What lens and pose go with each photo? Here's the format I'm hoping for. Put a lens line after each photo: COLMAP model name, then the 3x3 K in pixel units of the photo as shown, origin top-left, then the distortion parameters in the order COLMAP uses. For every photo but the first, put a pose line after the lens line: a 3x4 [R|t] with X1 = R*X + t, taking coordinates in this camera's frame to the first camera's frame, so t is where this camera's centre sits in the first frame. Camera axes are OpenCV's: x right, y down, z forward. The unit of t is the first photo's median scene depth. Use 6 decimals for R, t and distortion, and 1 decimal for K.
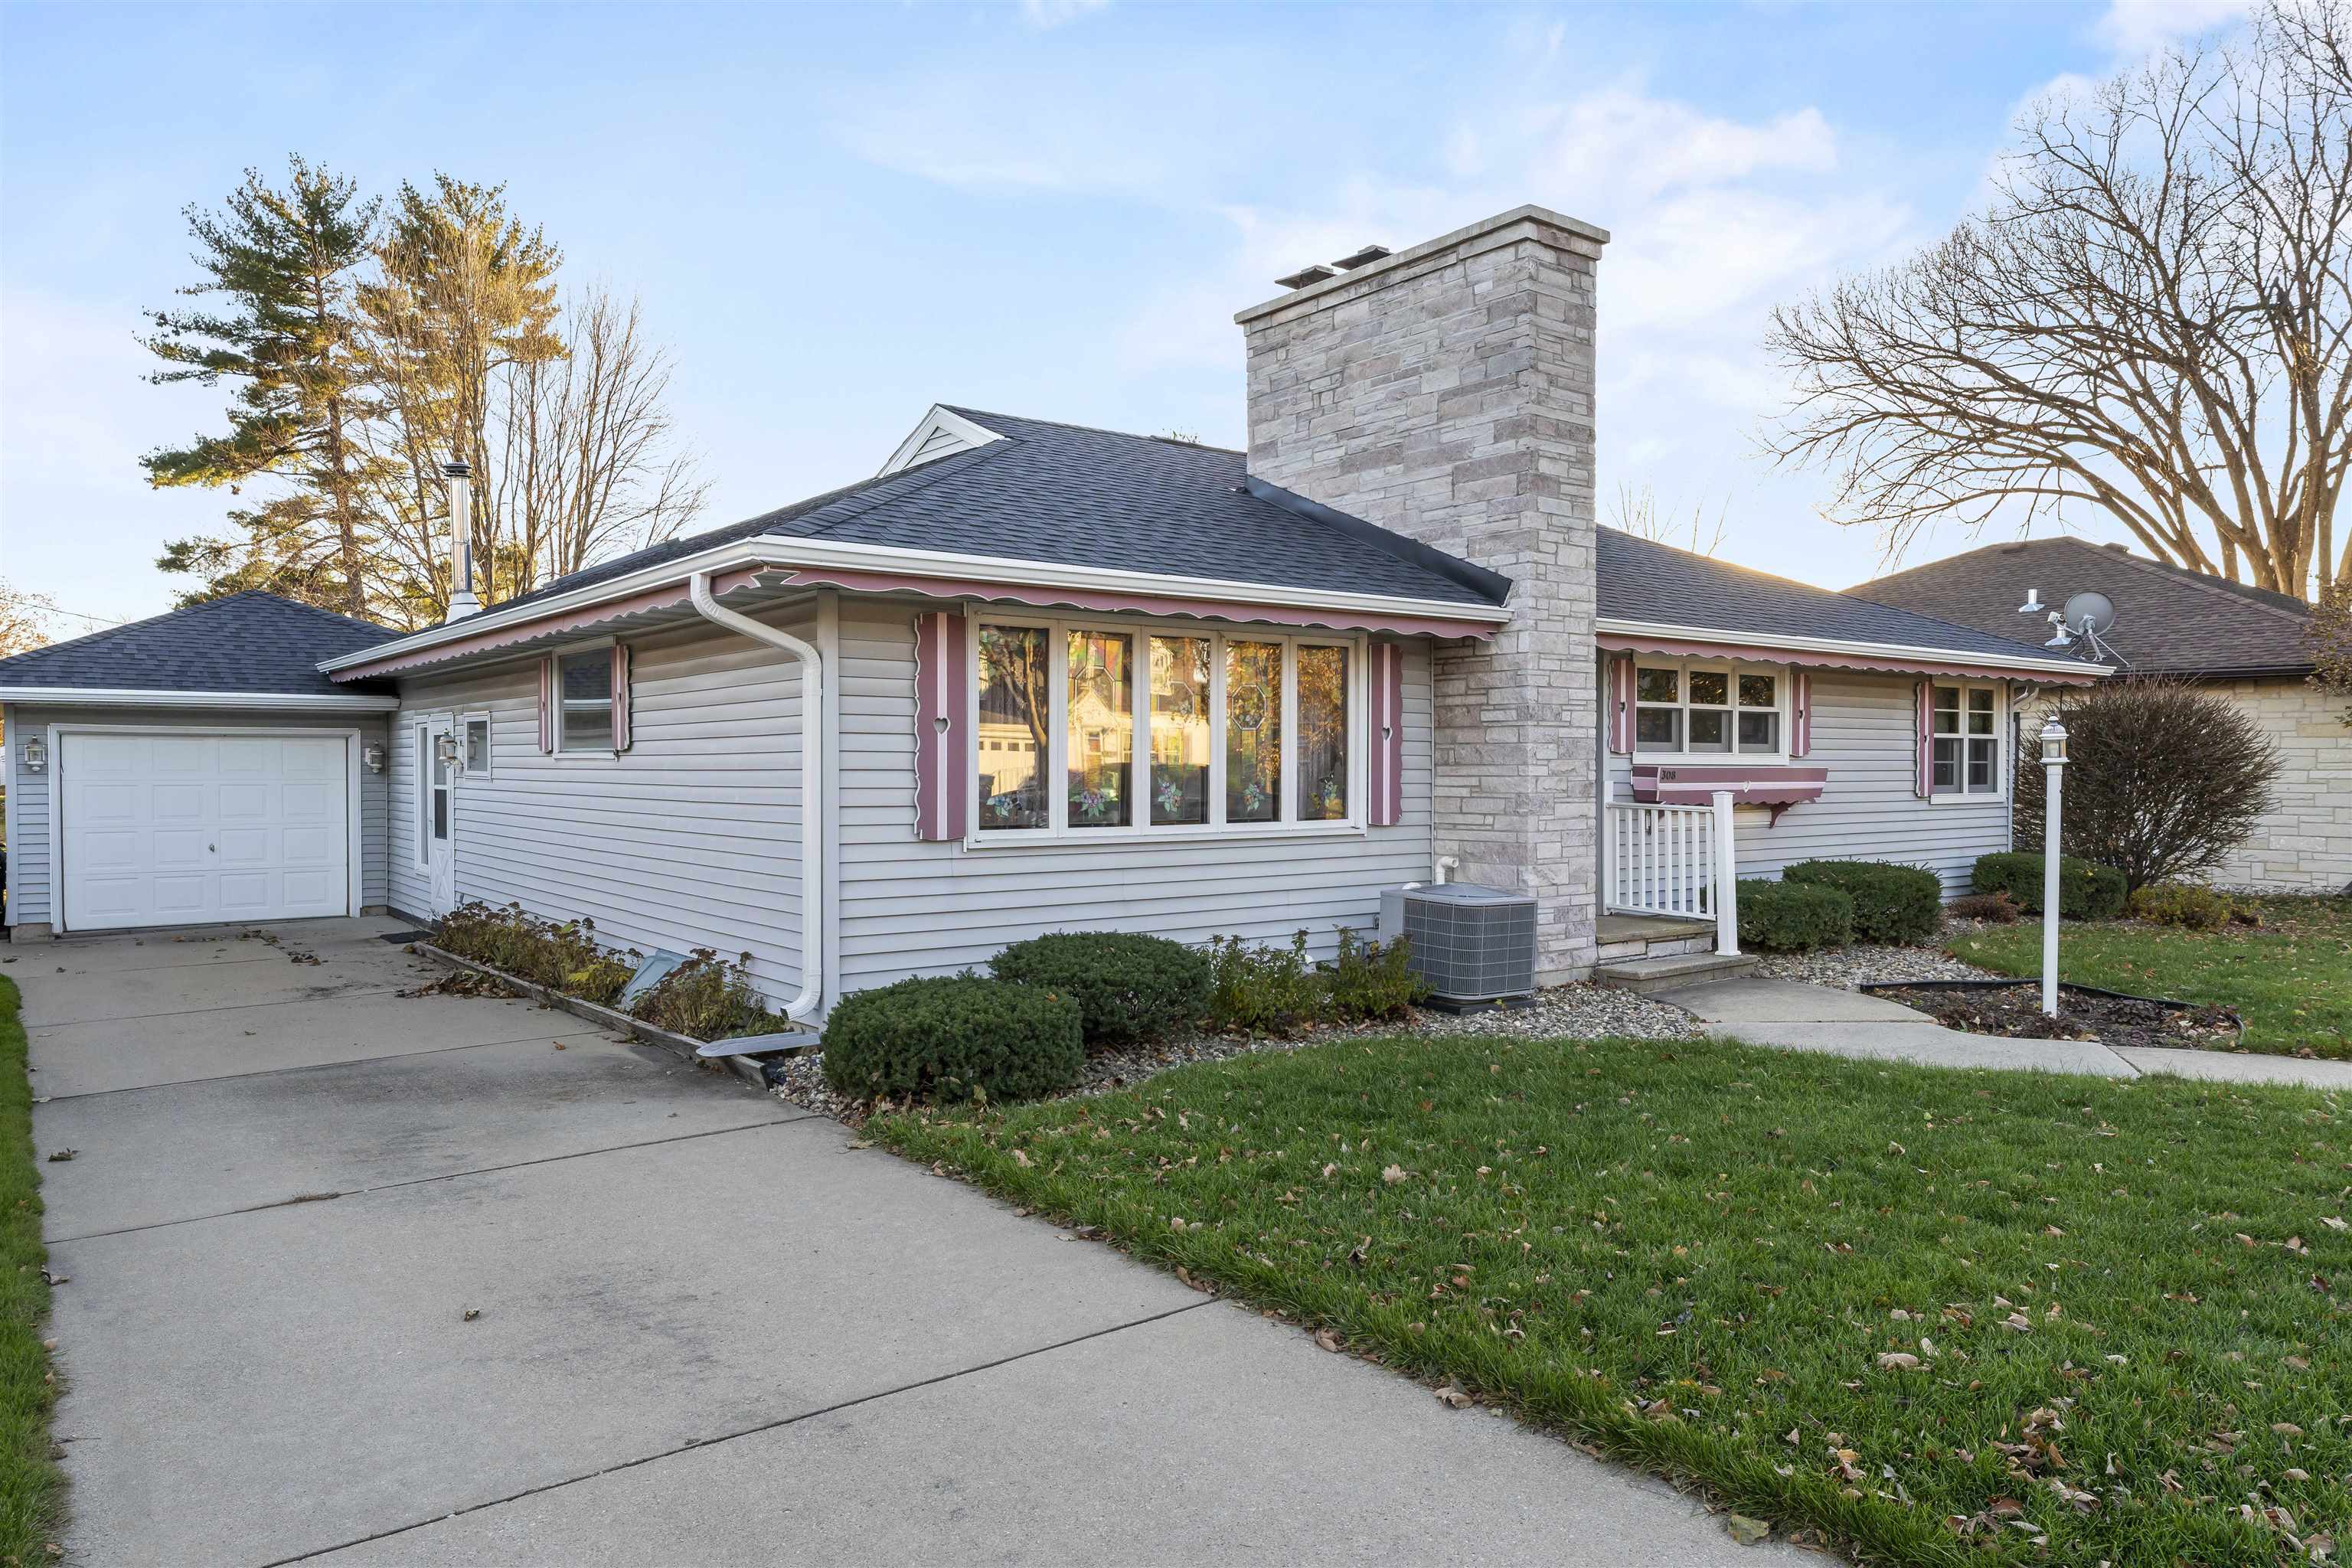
lens RADIAL K [[1541.6, 0, 1170.3], [0, 1541.6, 785.3], [0, 0, 1]] dist [-0.004494, -0.003833]
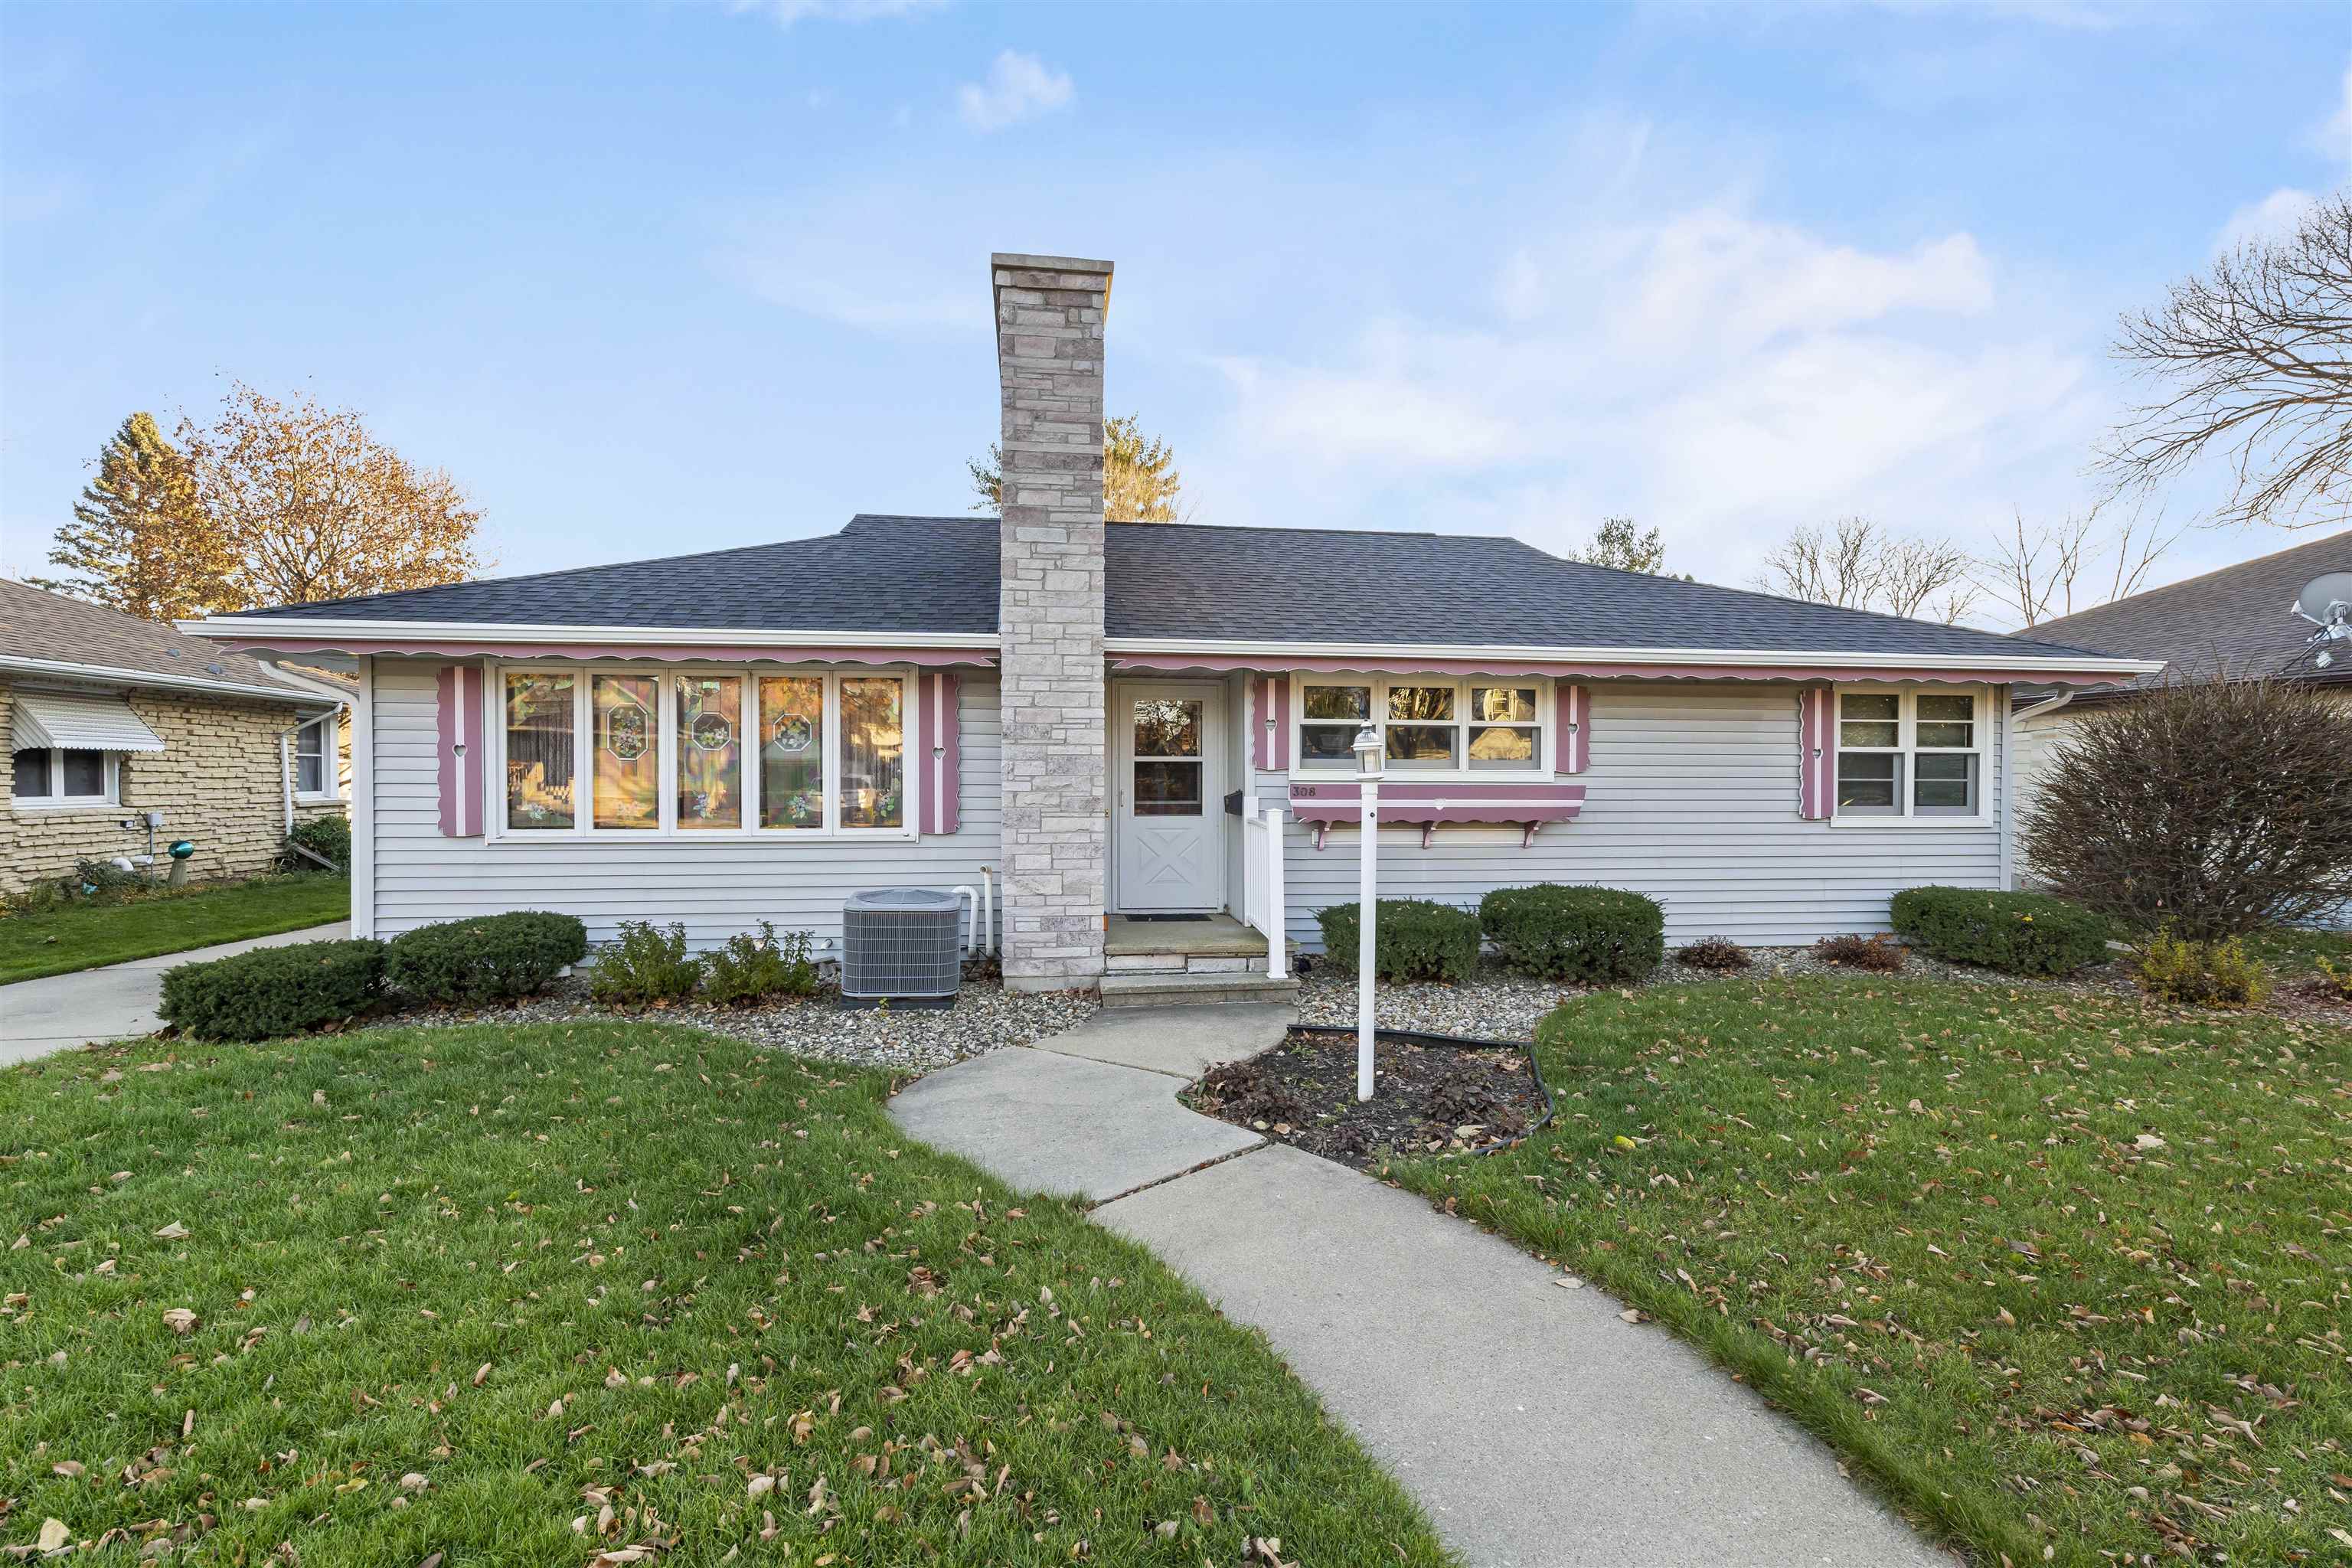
lens RADIAL K [[1052.1, 0, 1174.0], [0, 1052.1, 790.0], [0, 0, 1]] dist [0.003147, -0.000081]
pose [[0.865733, 0.005597, -0.500475, 0.483758], [-0.008708, 0.999955, -0.003880, -0.003445], [0.500431, 0.007717, 0.865742, 0.298338]]
